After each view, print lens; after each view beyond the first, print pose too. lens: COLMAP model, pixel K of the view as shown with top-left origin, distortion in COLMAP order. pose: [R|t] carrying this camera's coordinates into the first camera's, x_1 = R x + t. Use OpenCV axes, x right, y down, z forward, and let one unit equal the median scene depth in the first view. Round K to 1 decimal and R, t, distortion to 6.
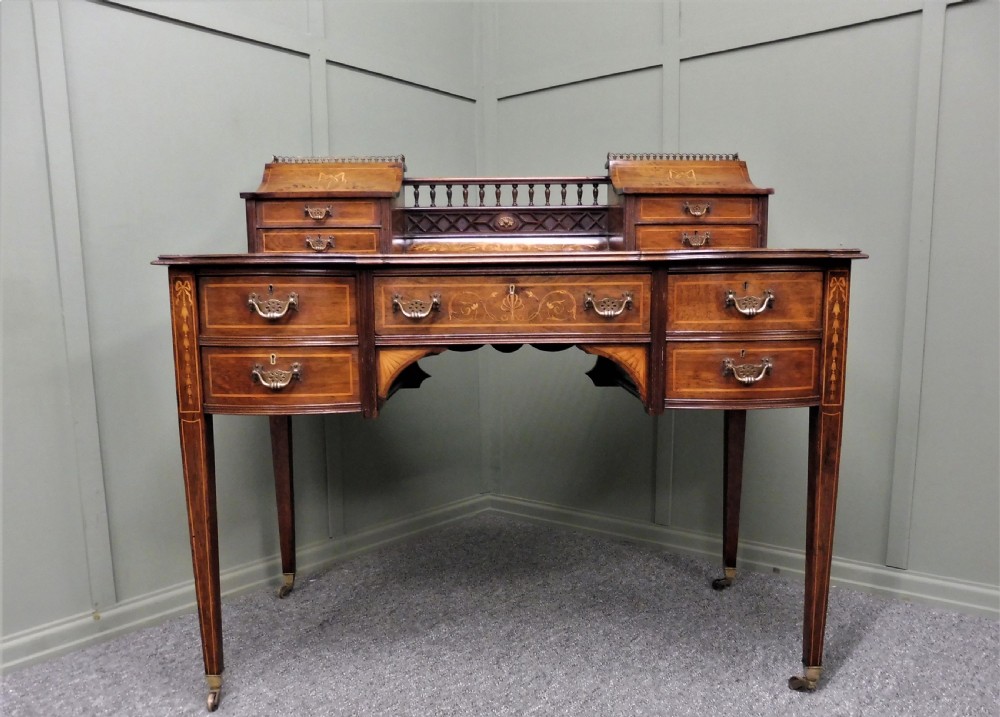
lens RADIAL K [[800.4, 0, 507.4], [0, 800.4, 426.2], [0, 0, 1]] dist [-0.035496, -0.008004]
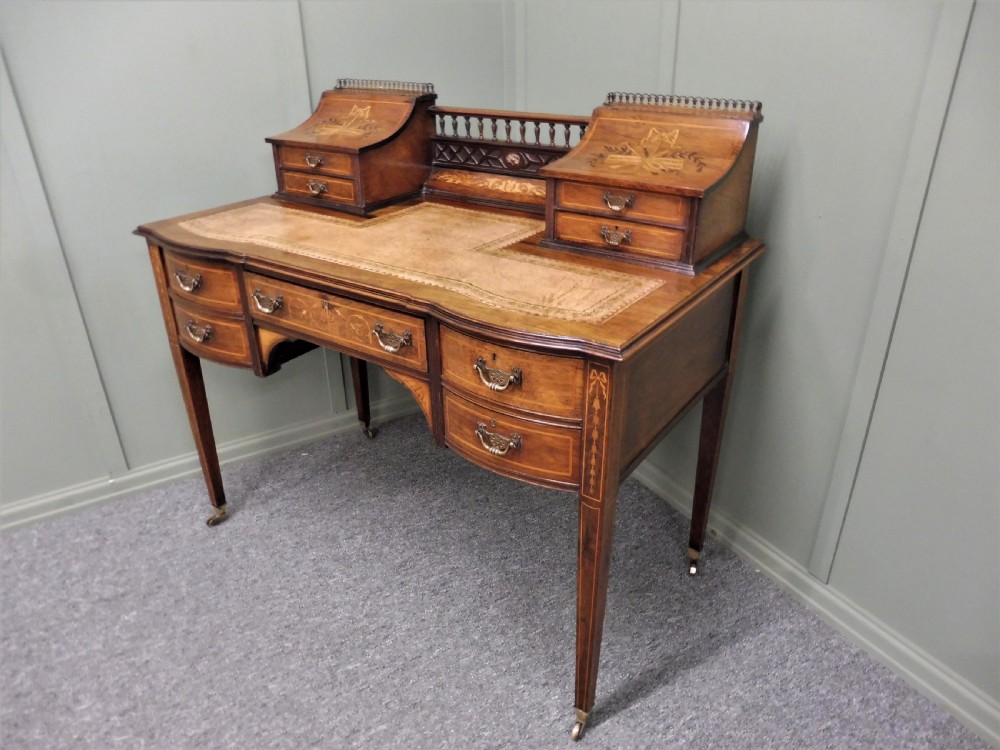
lens RADIAL K [[727.0, 0, 502.5], [0, 727.0, 378.4], [0, 0, 1]] dist [-0.037231, 0.002643]
pose [[0.812633, 0.263879, -0.519611, 0.721757], [-0.091894, 0.938480, 0.332882, -0.418278], [0.575485, -0.222762, 0.786889, 0.338978]]
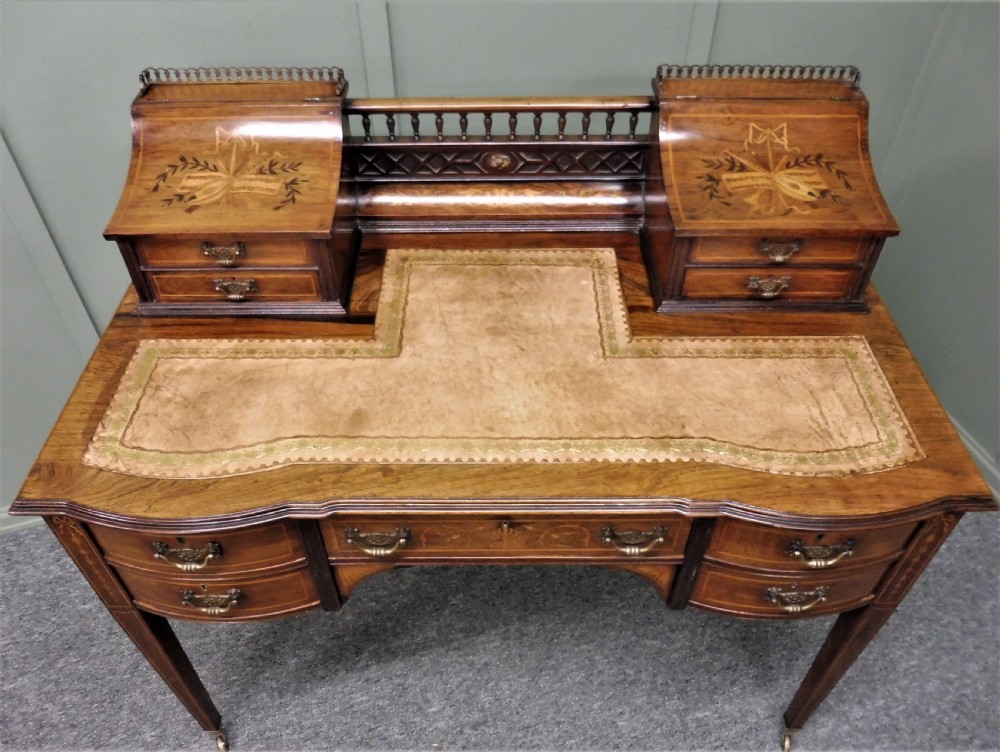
lens RADIAL K [[773.6, 0, 495.7], [0, 773.6, 375.1], [0, 0, 1]] dist [-0.035074, -0.007103]
pose [[0.999940, 0.010899, -0.001210, -0.003311], [-0.008204, 0.816705, 0.576997, -0.688423], [0.007277, -0.576952, 0.816745, 0.488048]]
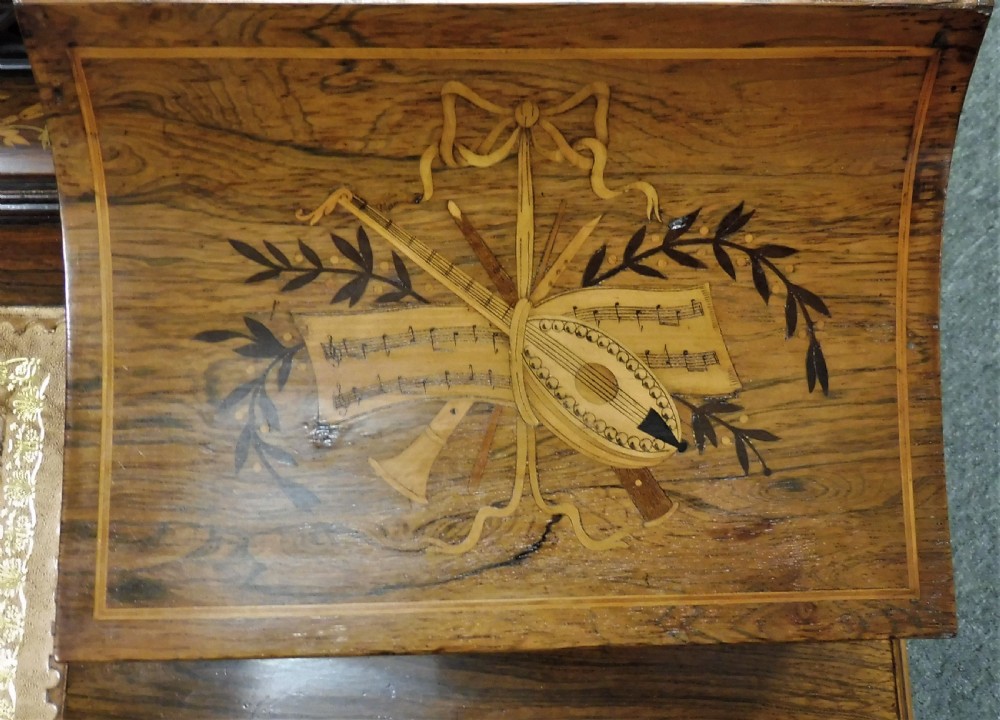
lens RADIAL K [[1104.4, 0, 524.5], [0, 1104.4, 302.0], [0, 0, 1]] dist [-0.014510, -0.017900]
pose [[0.998548, 0.008270, 0.053223, 0.277574], [-0.051767, 0.420259, 0.905926, -0.655533], [-0.014876, -0.907366, 0.420077, 1.172595]]
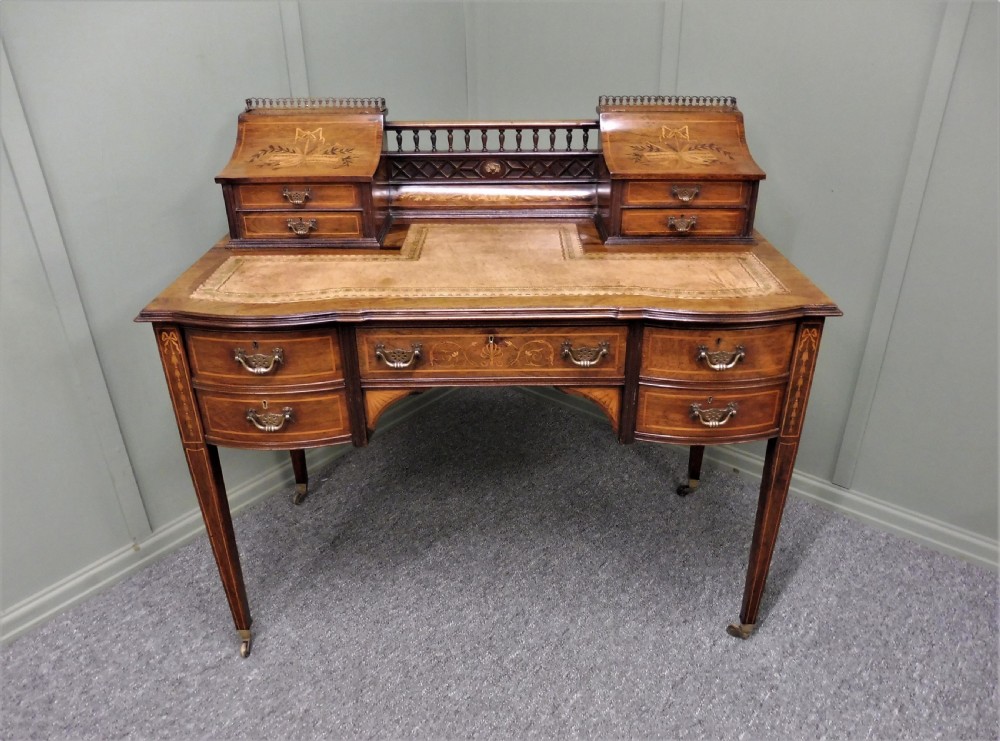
lens RADIAL K [[744.3, 0, 518.4], [0, 744.3, 393.1], [0, 0, 1]] dist [-0.019758, -0.044036]
pose [[0.999952, 0.004543, 0.008664, 0.032246], [-0.007148, 0.943979, 0.329928, -0.415923], [-0.006680, -0.329974, 0.943966, 0.074650]]
